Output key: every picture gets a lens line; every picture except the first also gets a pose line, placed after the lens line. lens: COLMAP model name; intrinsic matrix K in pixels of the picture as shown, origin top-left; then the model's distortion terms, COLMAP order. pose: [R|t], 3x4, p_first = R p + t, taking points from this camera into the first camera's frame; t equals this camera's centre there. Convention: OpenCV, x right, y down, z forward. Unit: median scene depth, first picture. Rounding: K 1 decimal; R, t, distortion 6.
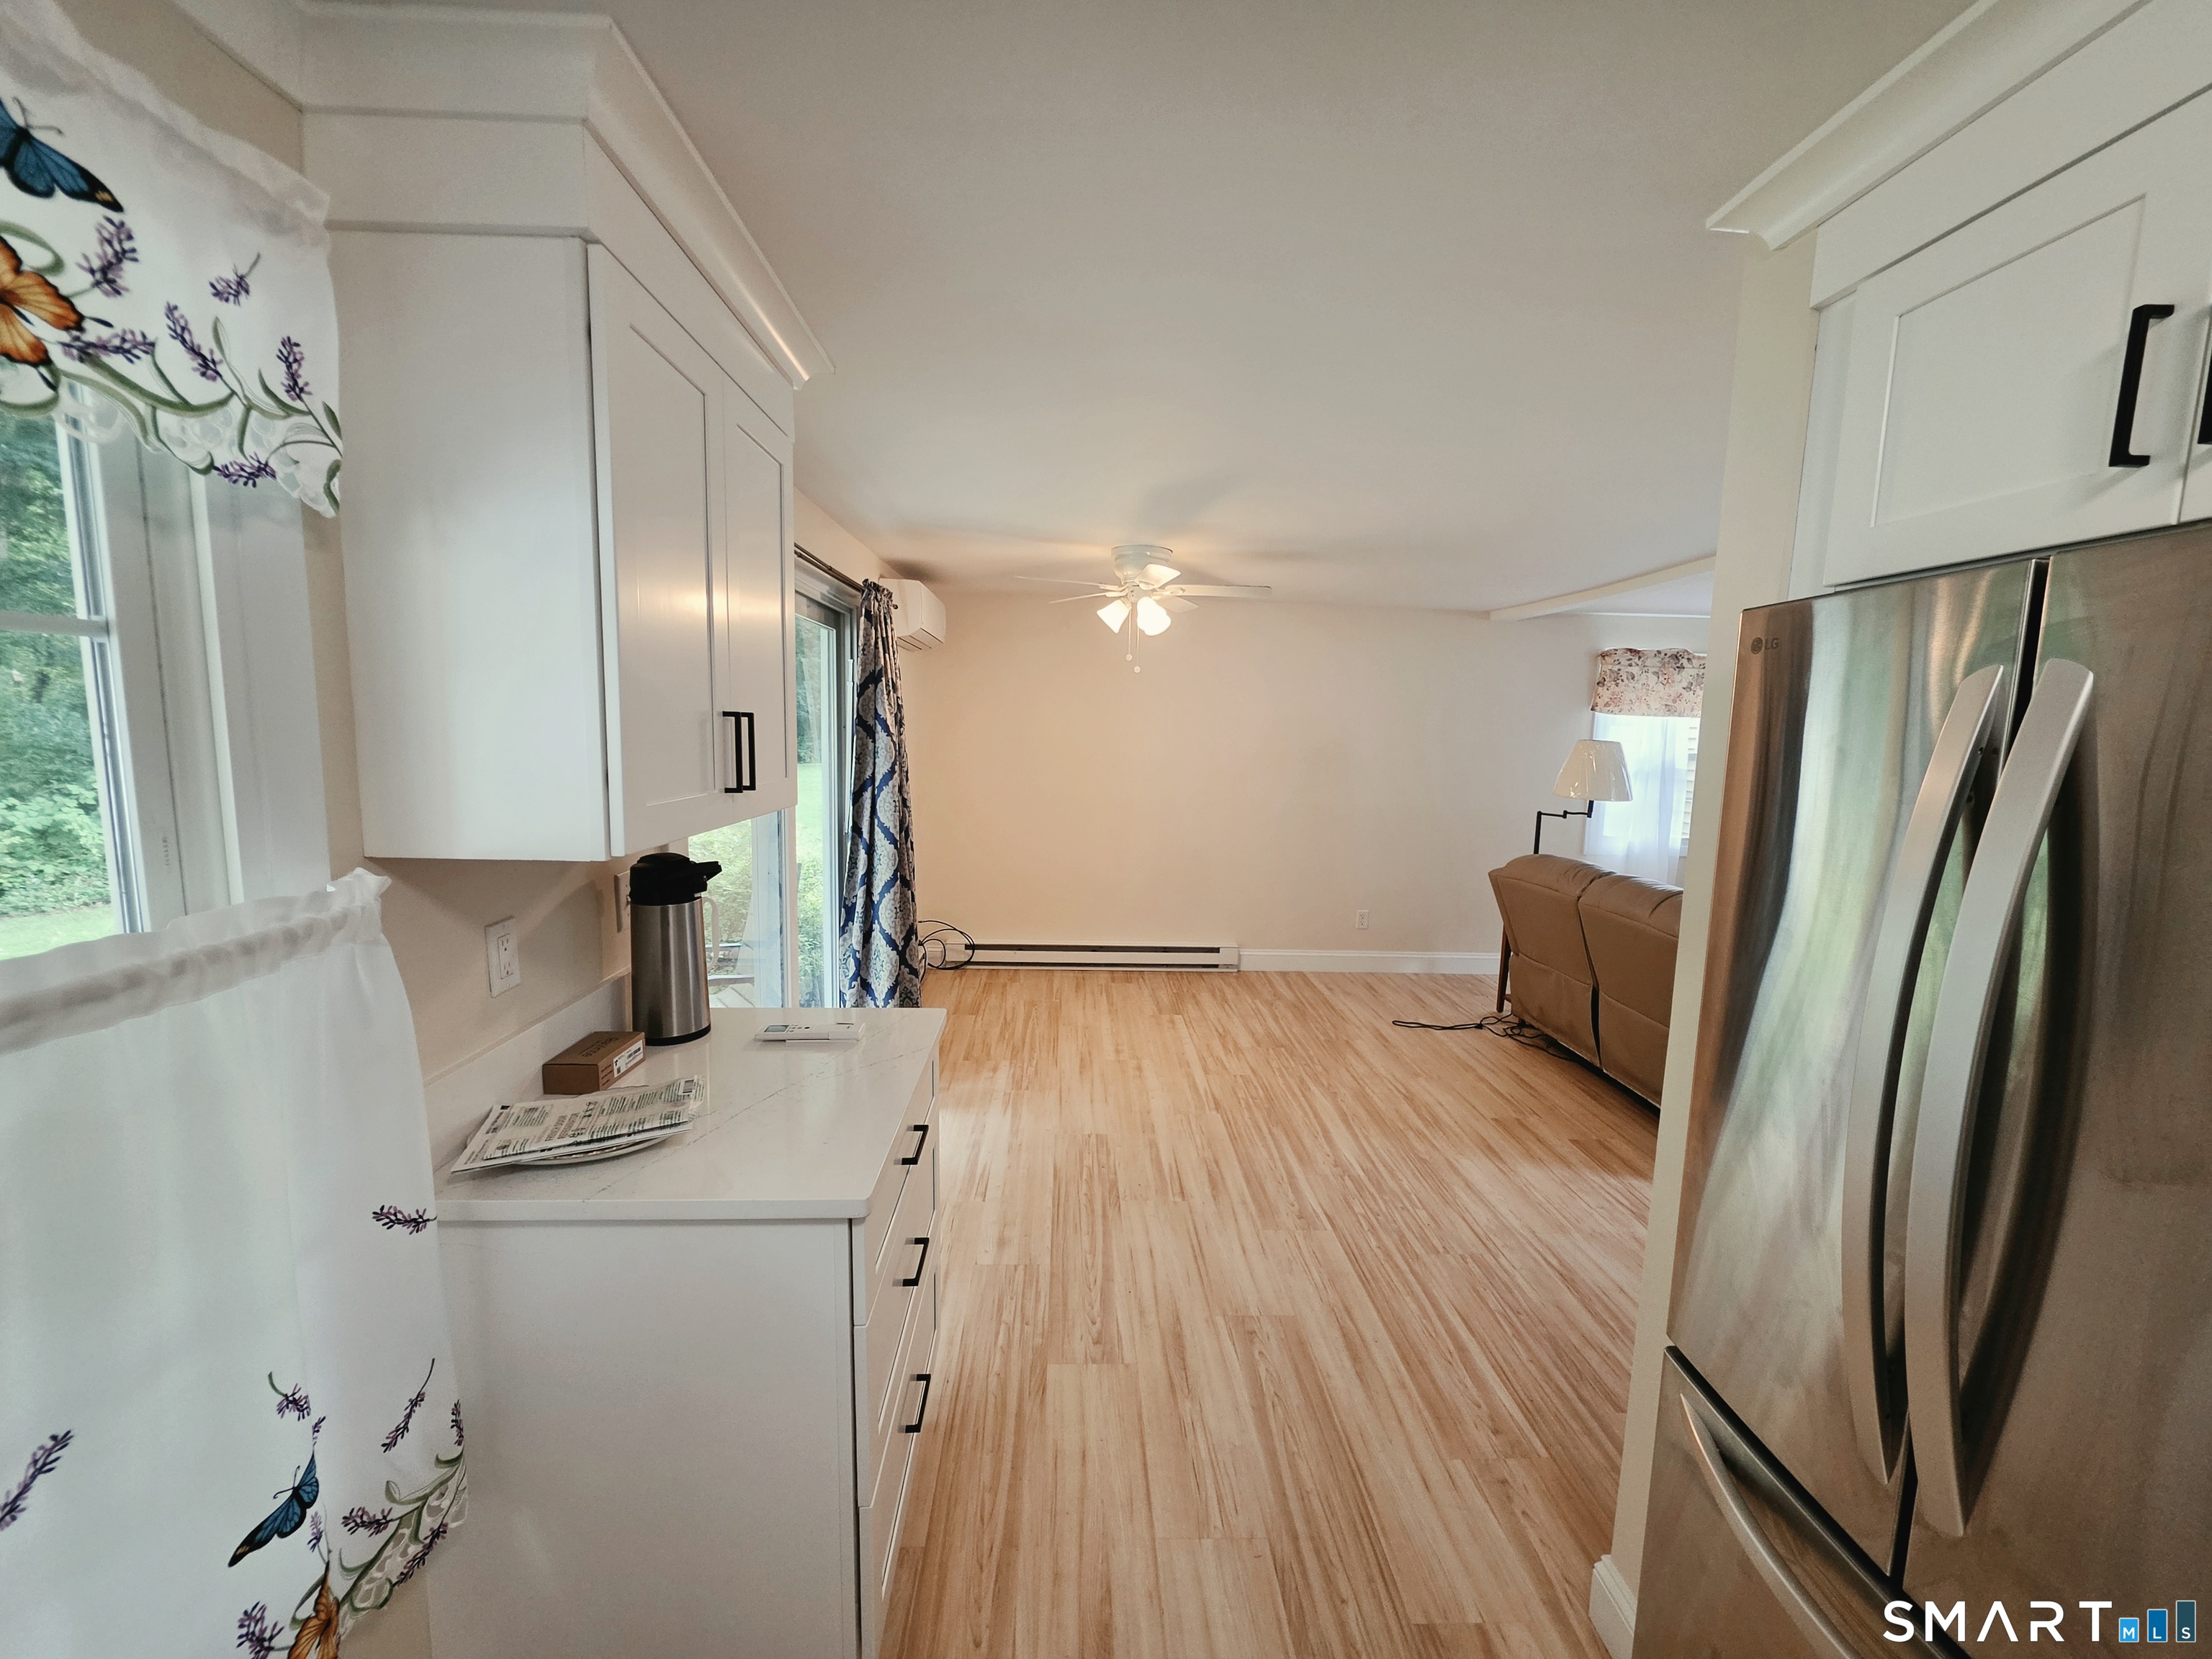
lens RADIAL K [[894.2, 0, 1095.4], [0, 894.2, 832.1], [0, 0, 1]] dist [-0.002090, -0.000160]
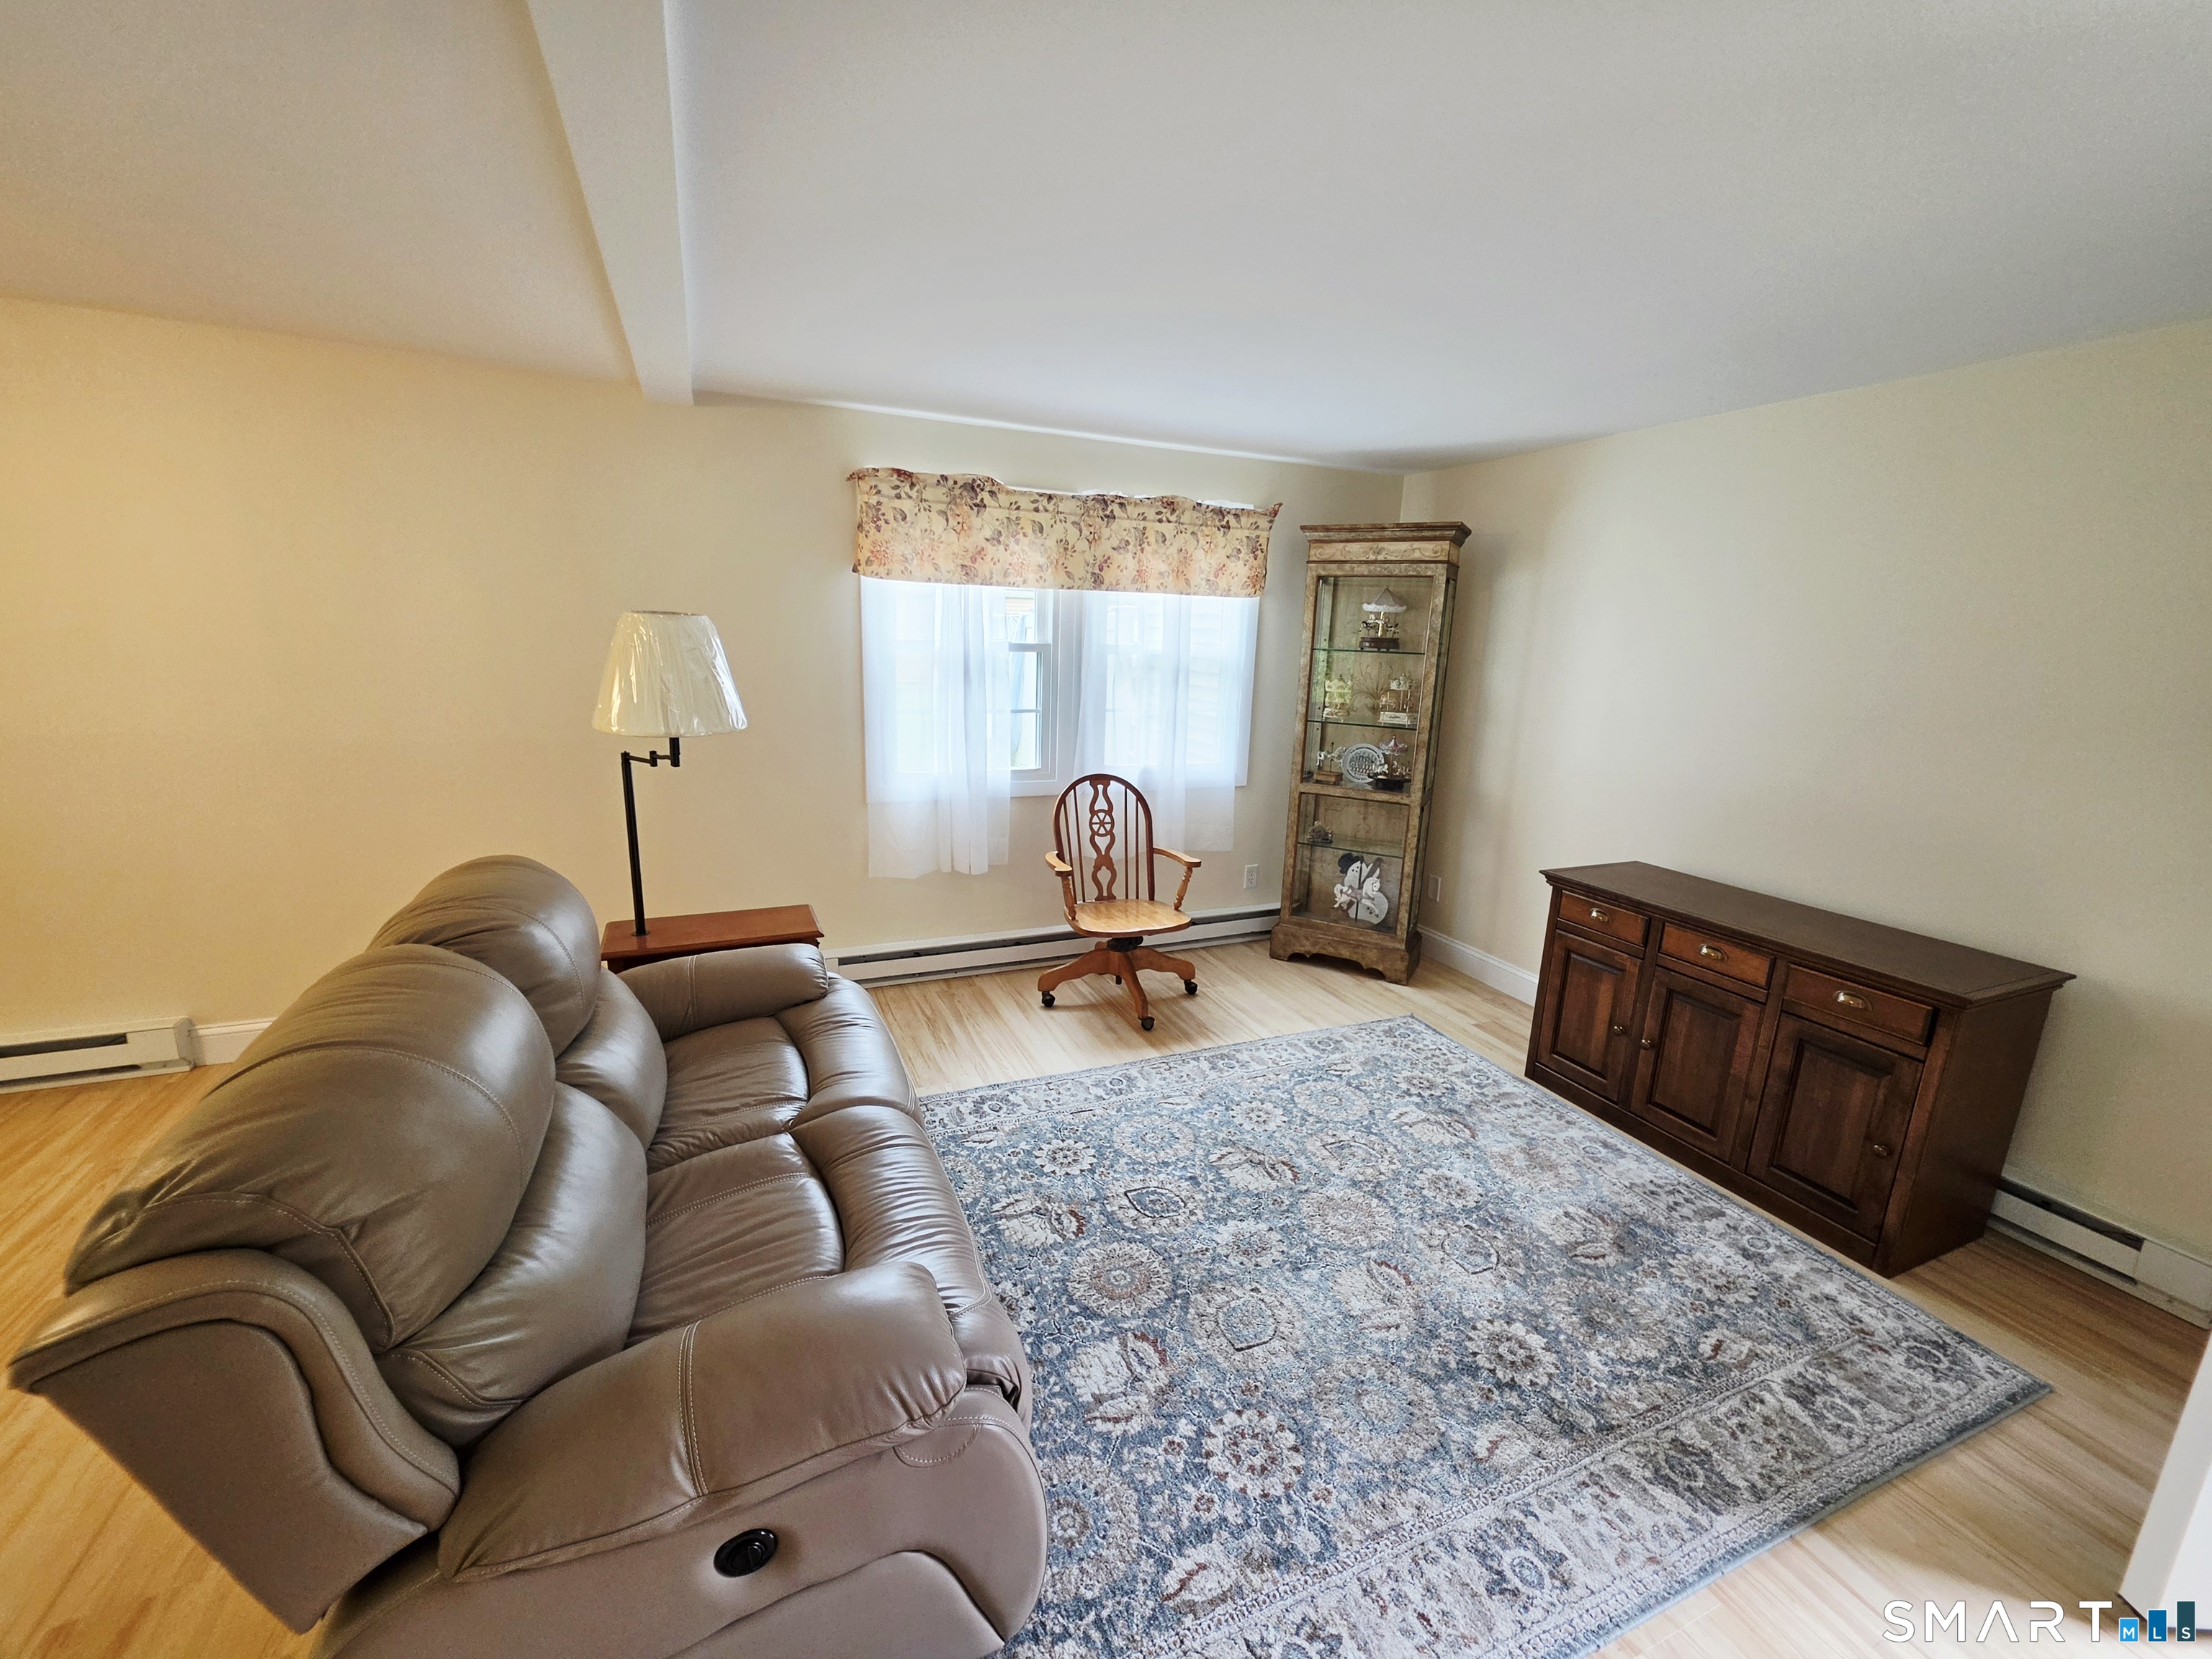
lens RADIAL K [[894.2, 0, 1104.2], [0, 894.2, 832.1], [0, 0, 1]] dist [-0.002090, -0.000160]
pose [[0.932608, -0.072788, 0.353474, 0.728683], [0.032225, 0.992333, 0.119321, -0.039152], [-0.359448, -0.099889, 0.927803, 0.521010]]
